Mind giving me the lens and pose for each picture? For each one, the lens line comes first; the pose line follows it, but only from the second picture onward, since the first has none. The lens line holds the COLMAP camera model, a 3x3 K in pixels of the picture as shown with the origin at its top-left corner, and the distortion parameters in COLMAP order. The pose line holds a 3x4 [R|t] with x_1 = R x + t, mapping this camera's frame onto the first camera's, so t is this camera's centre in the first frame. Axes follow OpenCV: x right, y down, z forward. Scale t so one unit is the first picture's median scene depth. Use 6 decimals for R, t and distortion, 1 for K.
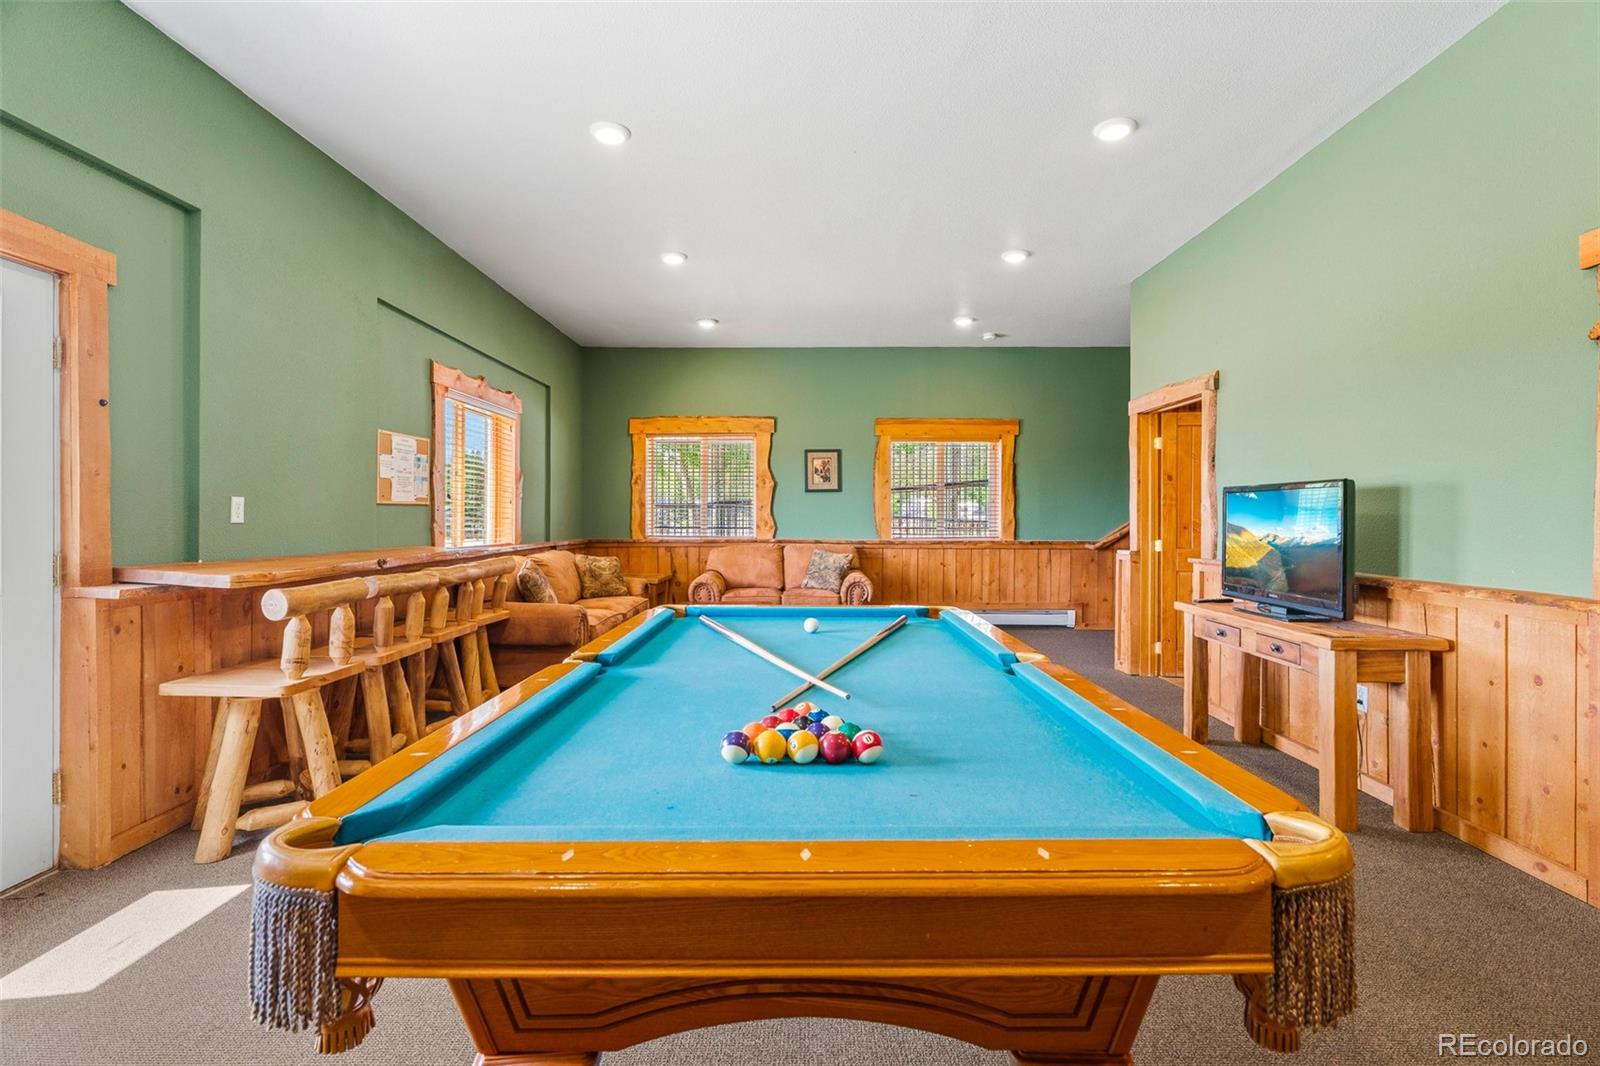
lens RADIAL K [[720.5, 0, 798.5], [0, 720.5, 523.0], [0, 0, 1]] dist [-0.004882, 0.001477]
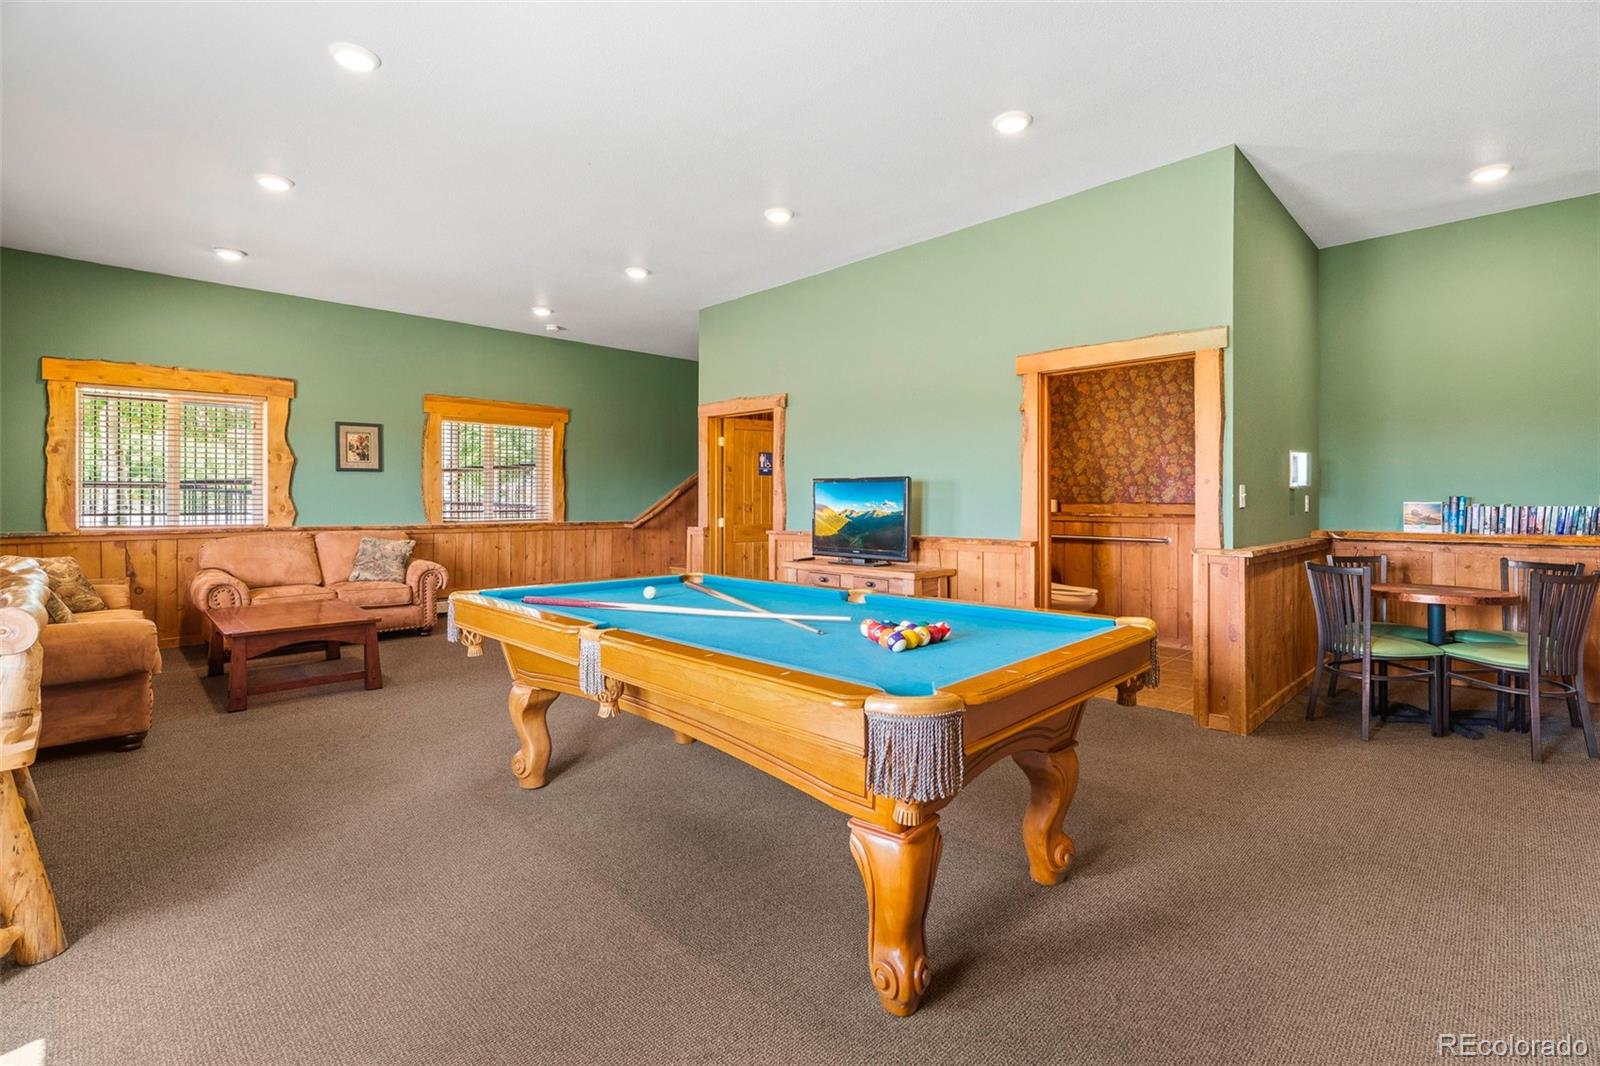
lens RADIAL K [[720.5, 0, 798.0], [0, 720.5, 506.5], [0, 0, 1]] dist [-0.004882, 0.001477]
pose [[0.712785, -0.006403, 0.701354, -0.212838], [0.006224, 0.999977, 0.002804, 0.000566], [-0.701355, 0.002367, 0.712808, 0.001894]]
